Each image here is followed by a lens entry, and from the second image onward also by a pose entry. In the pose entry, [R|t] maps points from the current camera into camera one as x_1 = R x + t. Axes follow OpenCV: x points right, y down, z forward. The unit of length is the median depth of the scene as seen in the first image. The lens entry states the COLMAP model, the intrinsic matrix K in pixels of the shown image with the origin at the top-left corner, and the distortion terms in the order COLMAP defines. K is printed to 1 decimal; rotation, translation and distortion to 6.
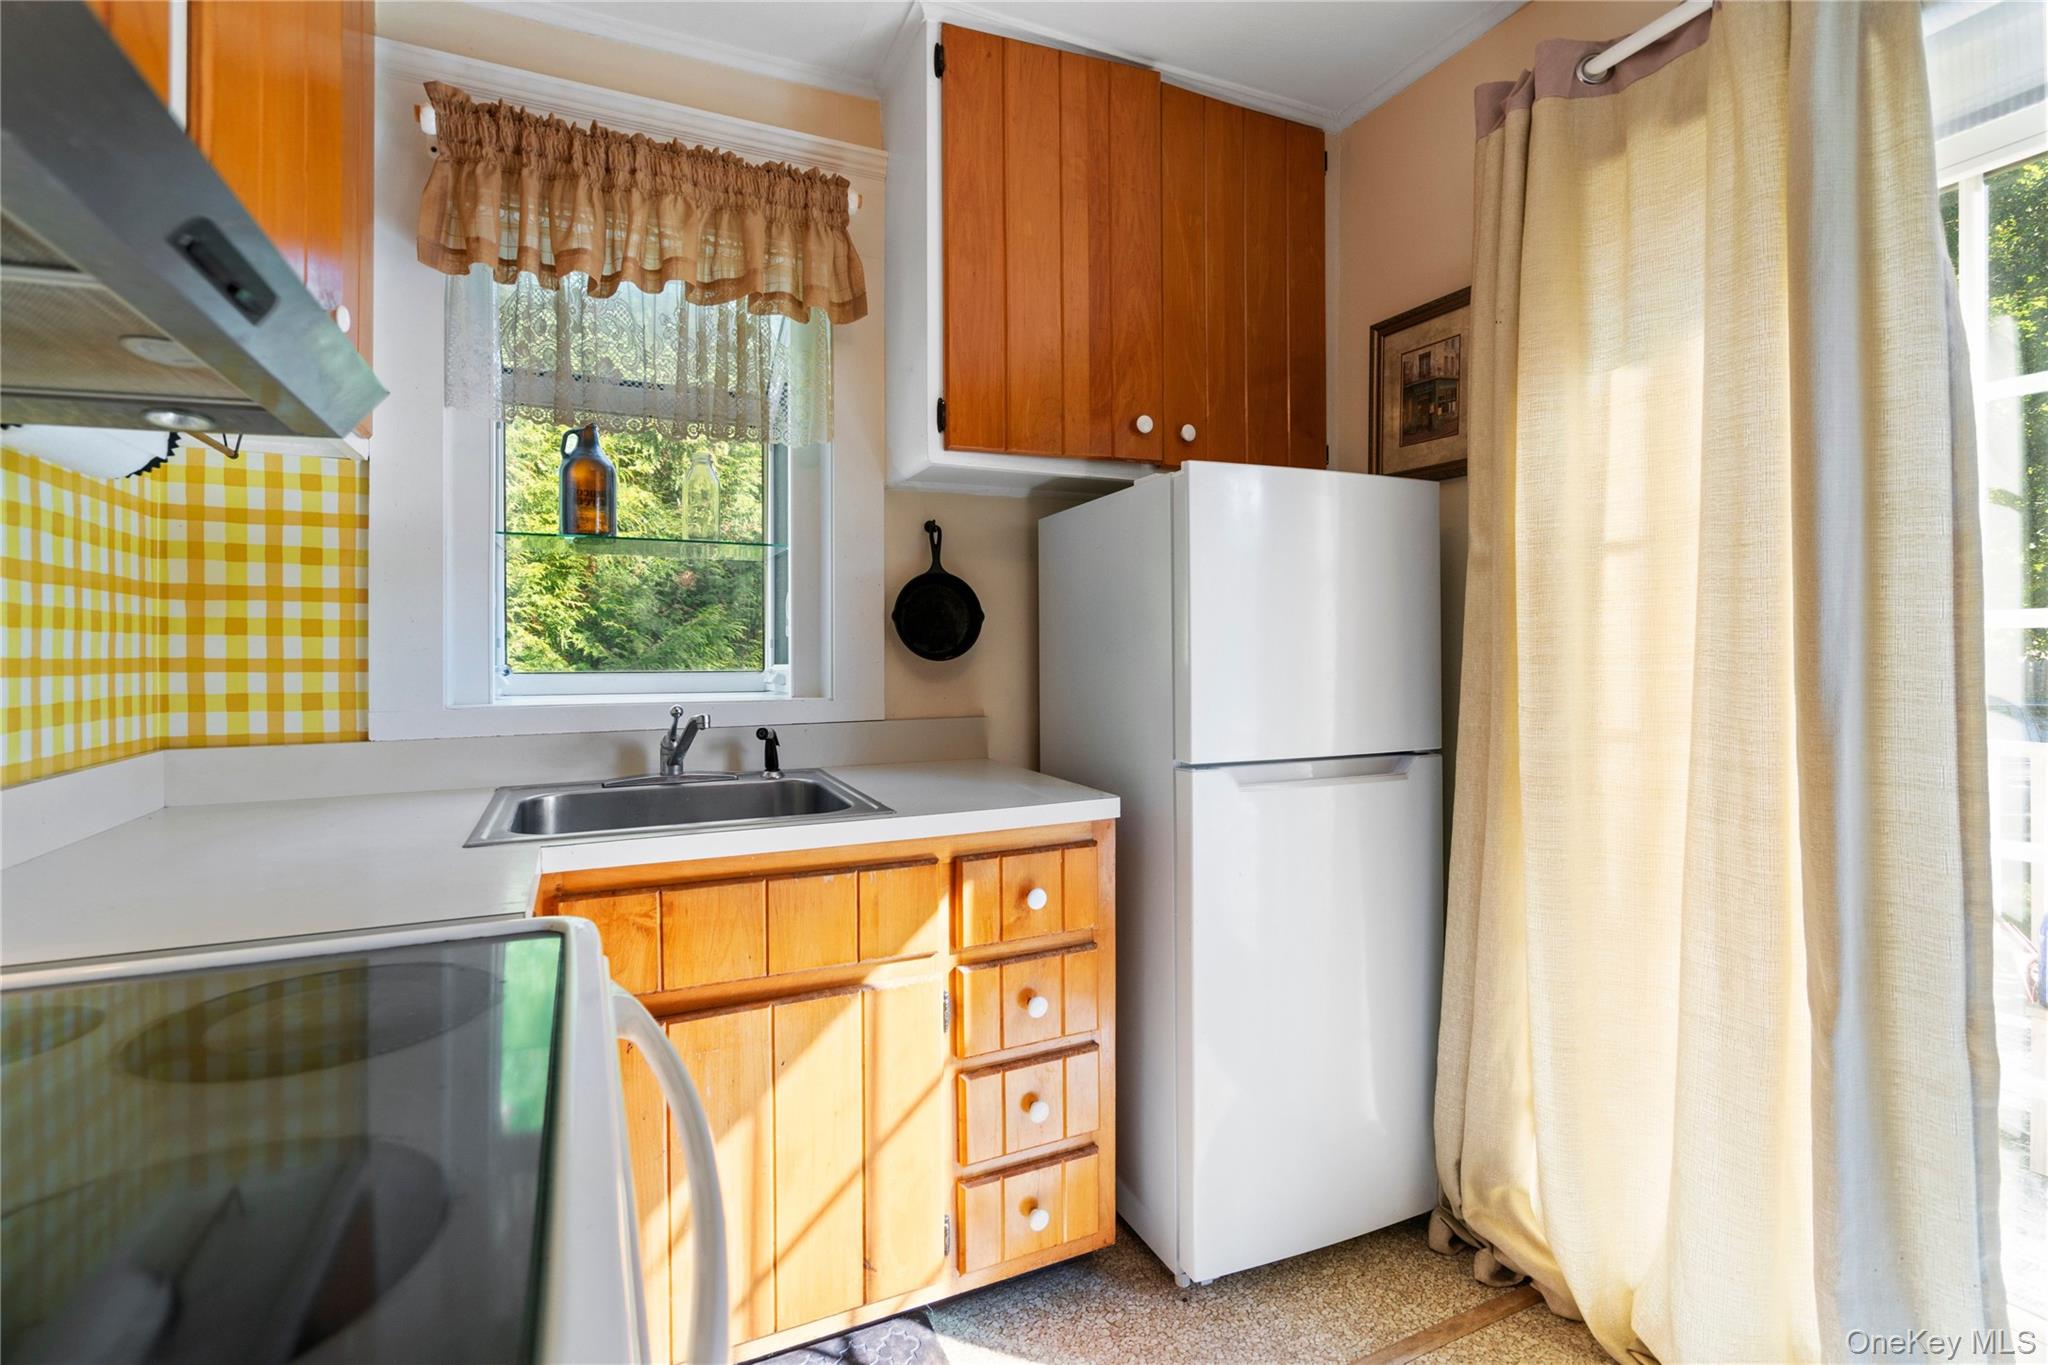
lens RADIAL K [[933.2, 0, 1015.9], [0, 933.2, 662.0], [0, 0, 1]] dist [-0.003299, 0.000806]
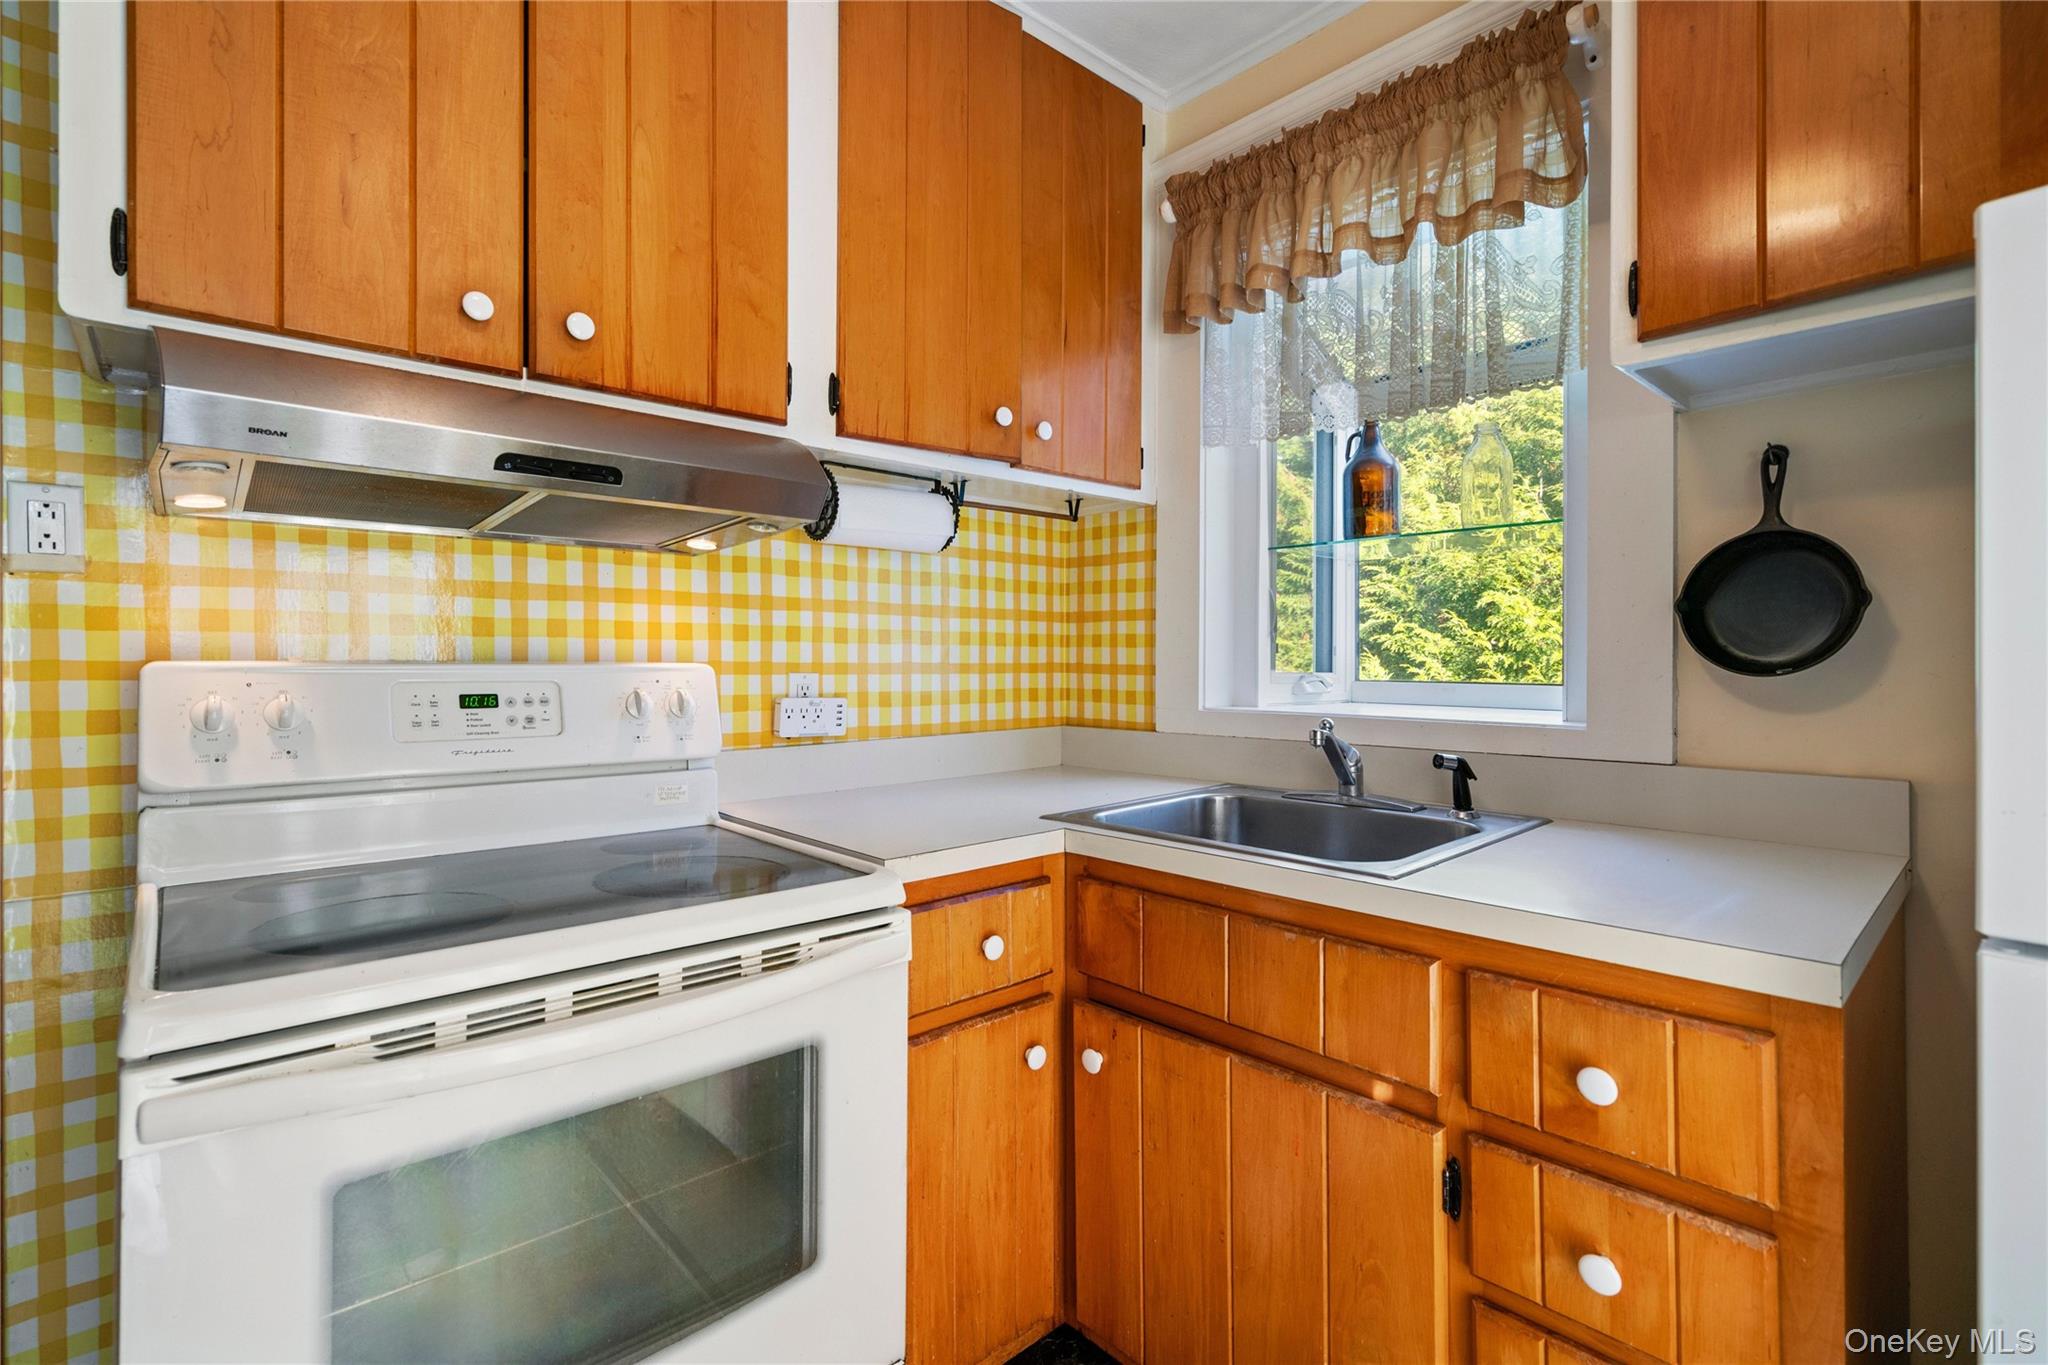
lens RADIAL K [[933.2, 0, 1016.4], [0, 933.2, 666.7], [0, 0, 1]] dist [-0.003299, 0.000806]
pose [[0.295620, 0.010274, -0.955250, 0.448867], [-0.011493, 0.999908, 0.007197, -0.008173], [0.955236, 0.008851, 0.295711, 0.462608]]
